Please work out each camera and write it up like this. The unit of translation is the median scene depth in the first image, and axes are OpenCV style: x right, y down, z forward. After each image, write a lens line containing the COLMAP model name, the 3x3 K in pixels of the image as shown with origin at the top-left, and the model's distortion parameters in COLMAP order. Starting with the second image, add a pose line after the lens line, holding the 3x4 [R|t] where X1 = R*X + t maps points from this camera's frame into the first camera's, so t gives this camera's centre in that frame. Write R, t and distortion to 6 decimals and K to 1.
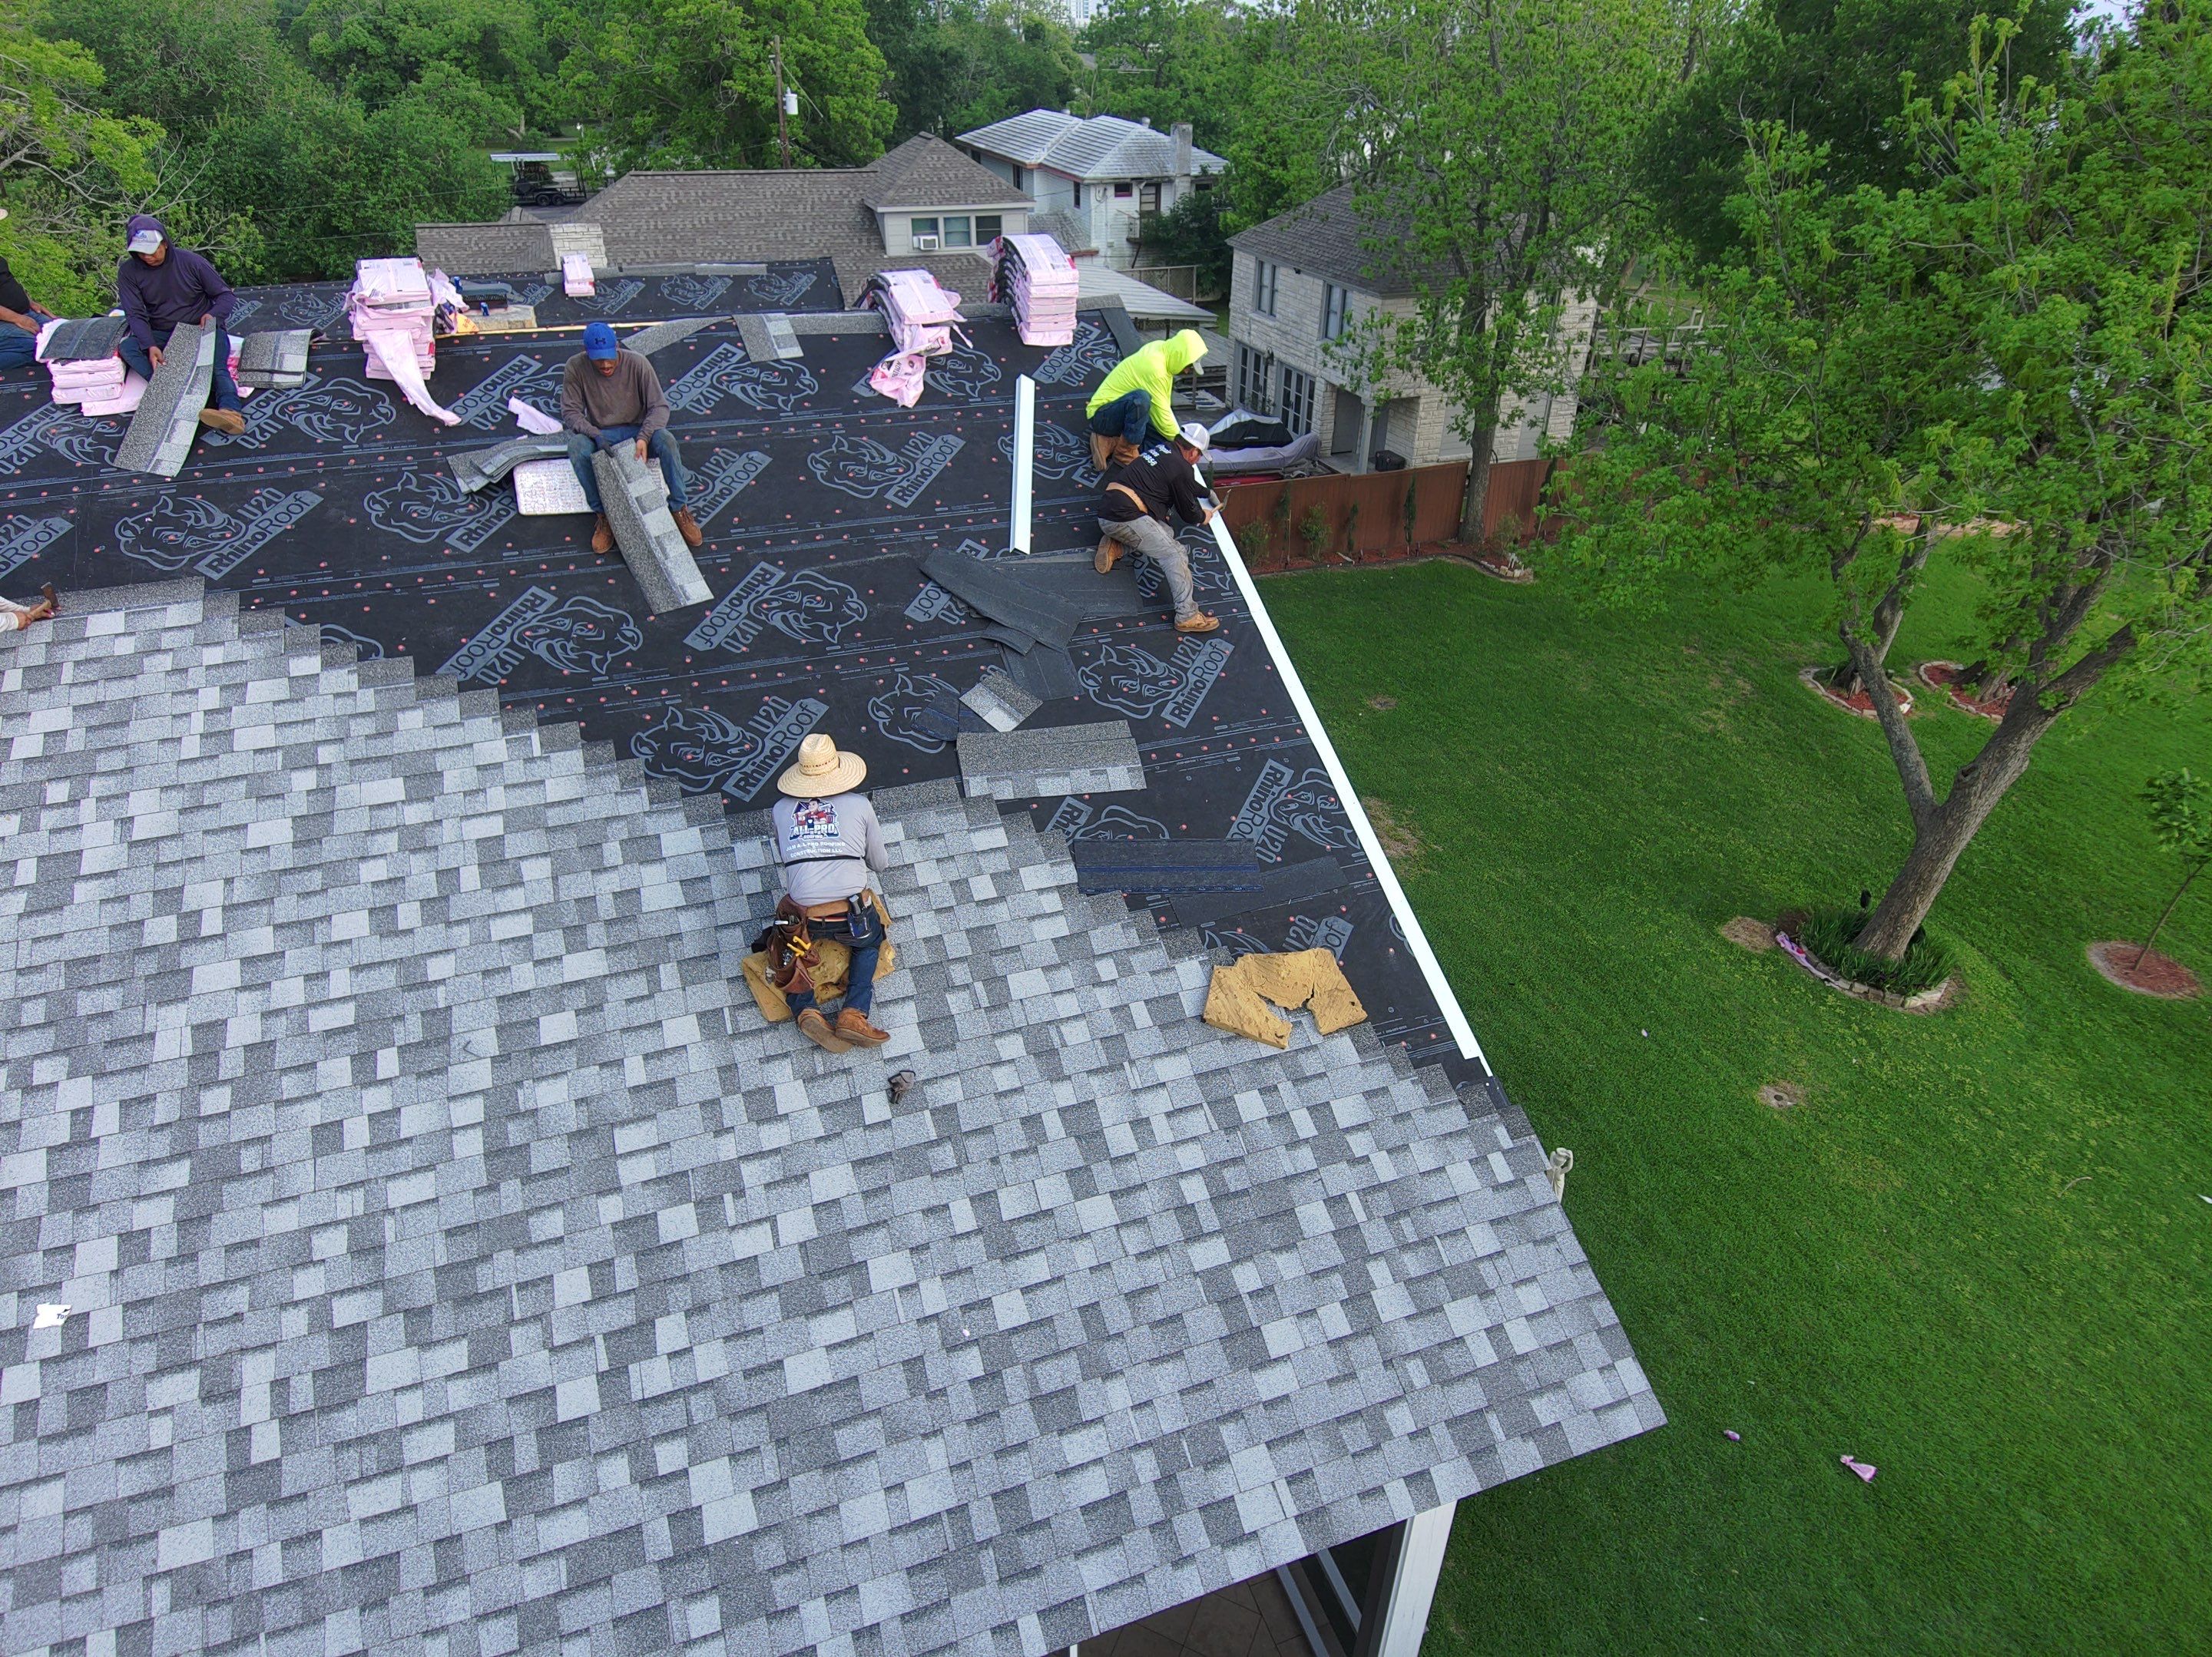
lens RADIAL K [[1307.6, 0, 1117.2], [0, 1307.6, 832.4], [0, 0, 1]] dist [0.067048, -0.089498]
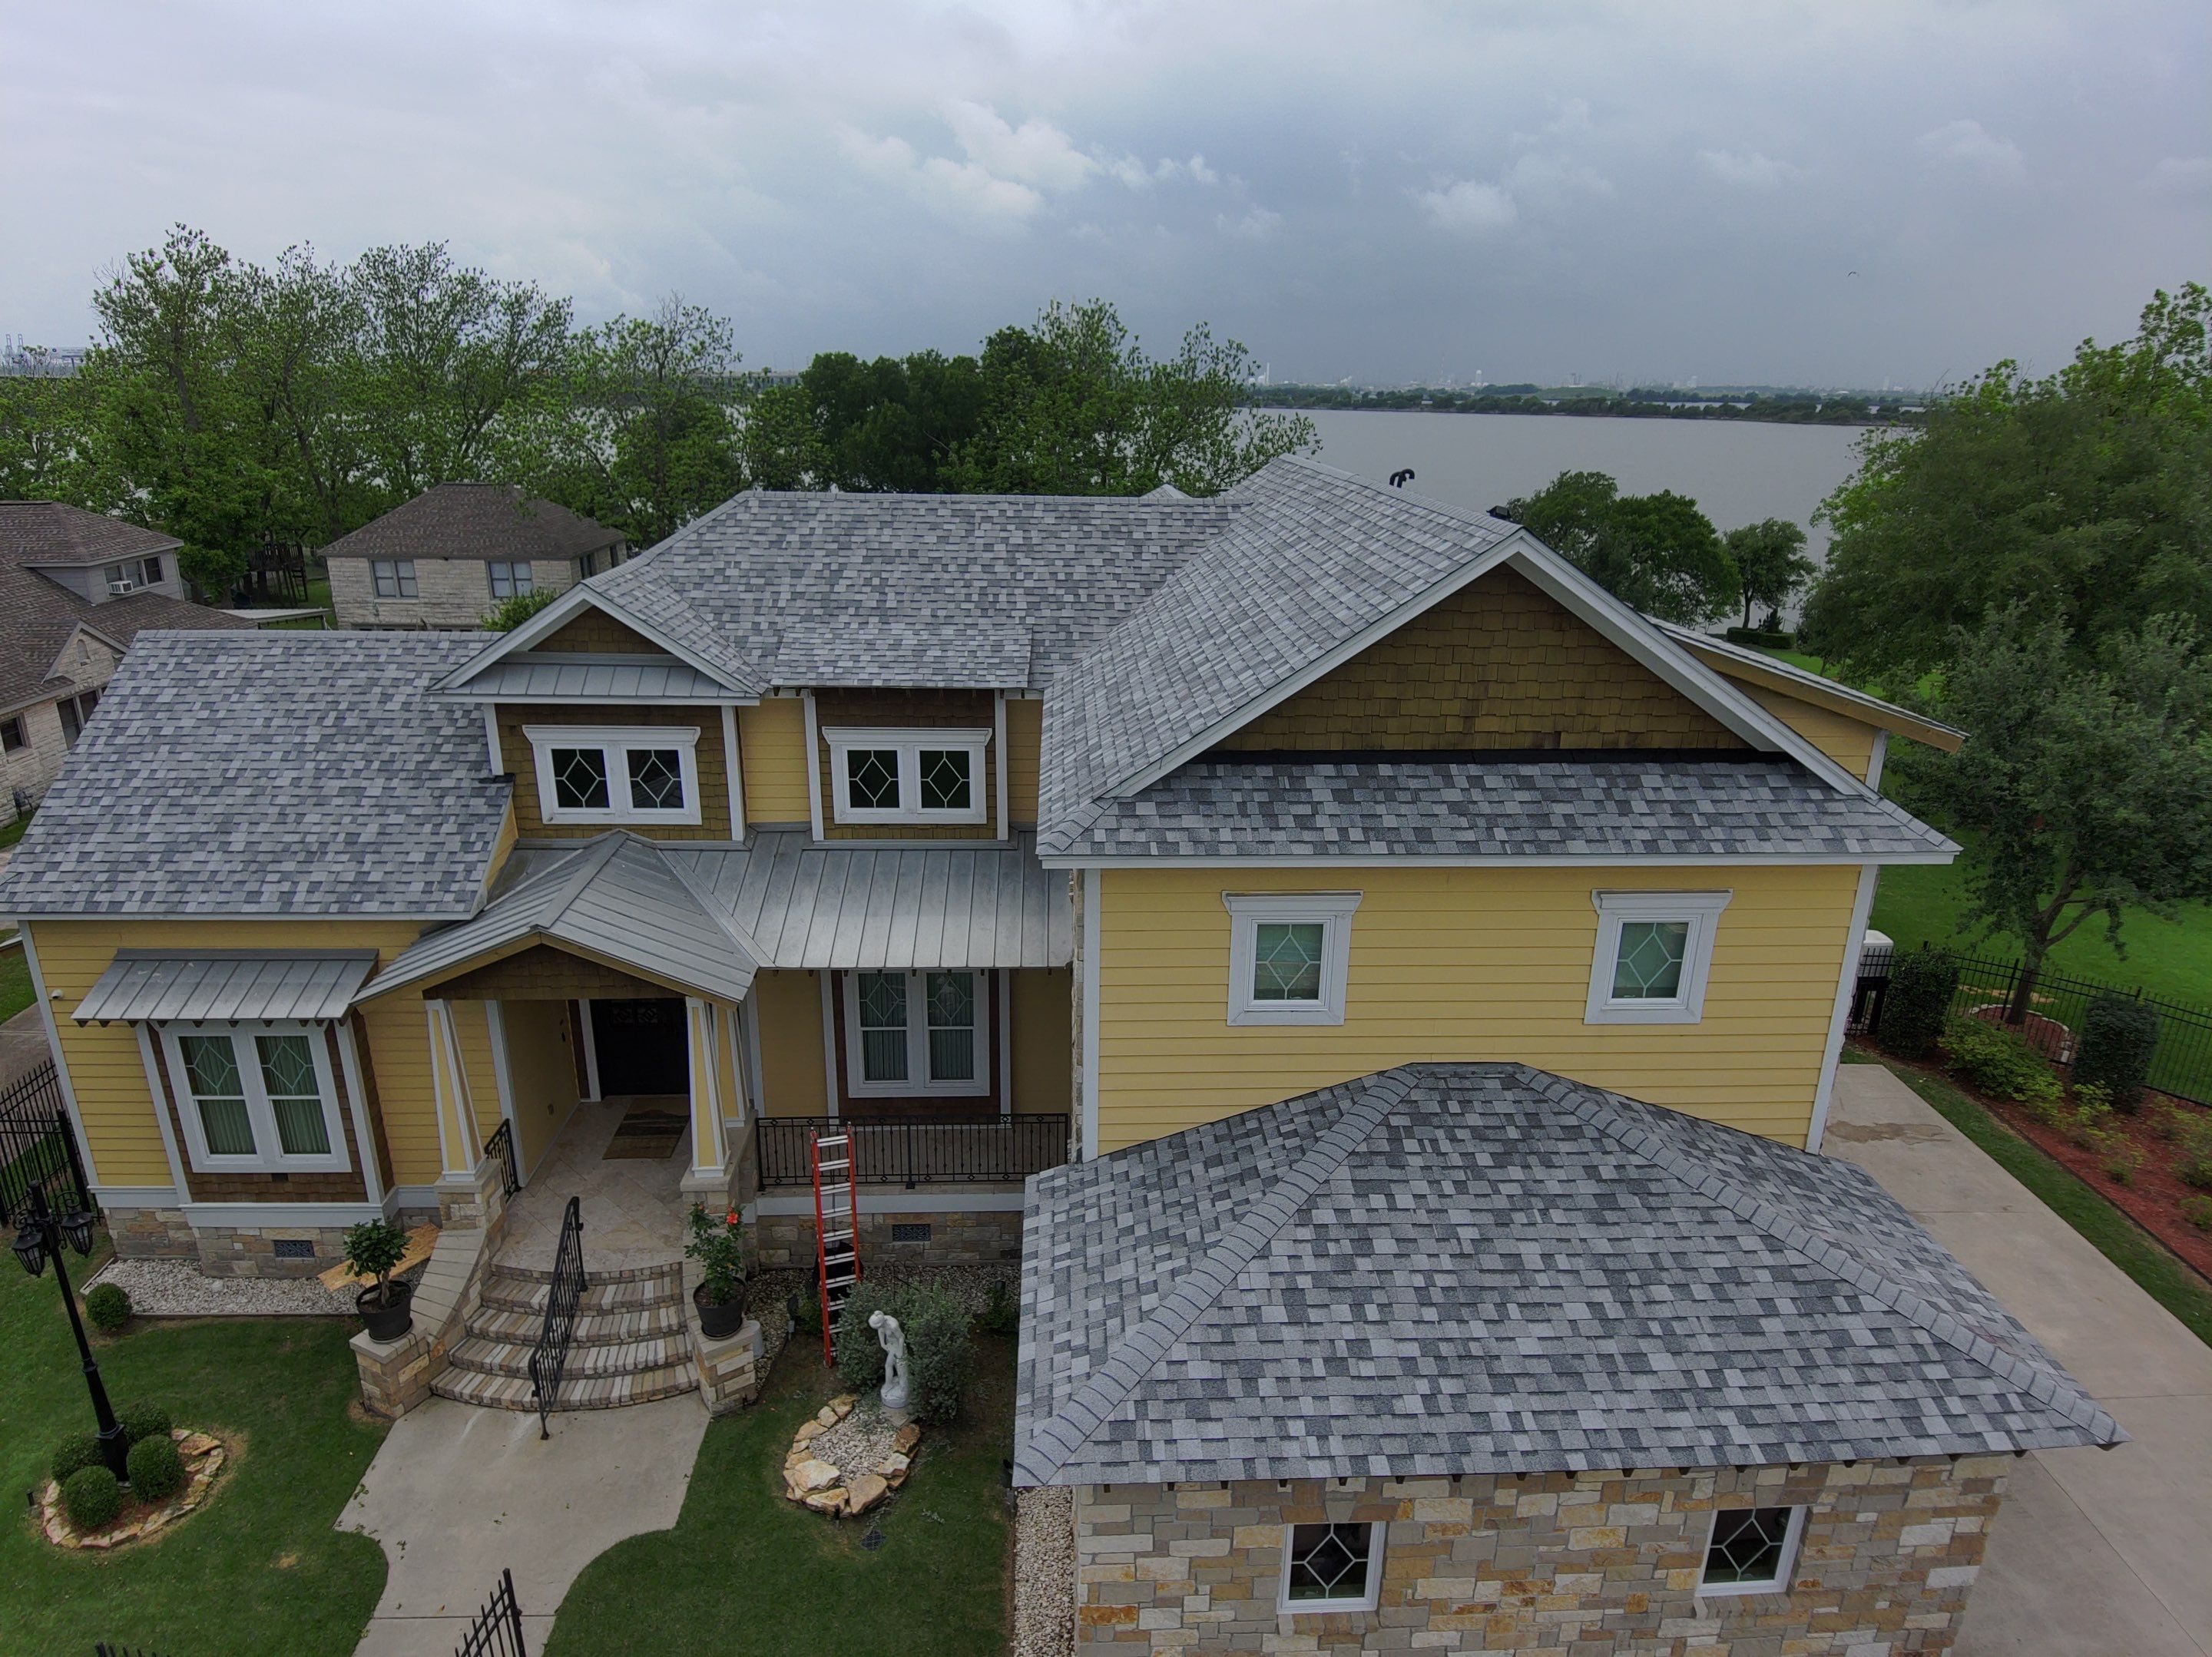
lens RADIAL K [[1307.6, 0, 1112.8], [0, 1307.6, 819.5], [0, 0, 1]] dist [0.067048, -0.089498]
pose [[0.312029, -0.307351, 0.898985, -5.875550], [0.488480, 0.863479, 0.125666, -0.186103], [-0.814878, 0.399924, 0.419565, -0.124650]]
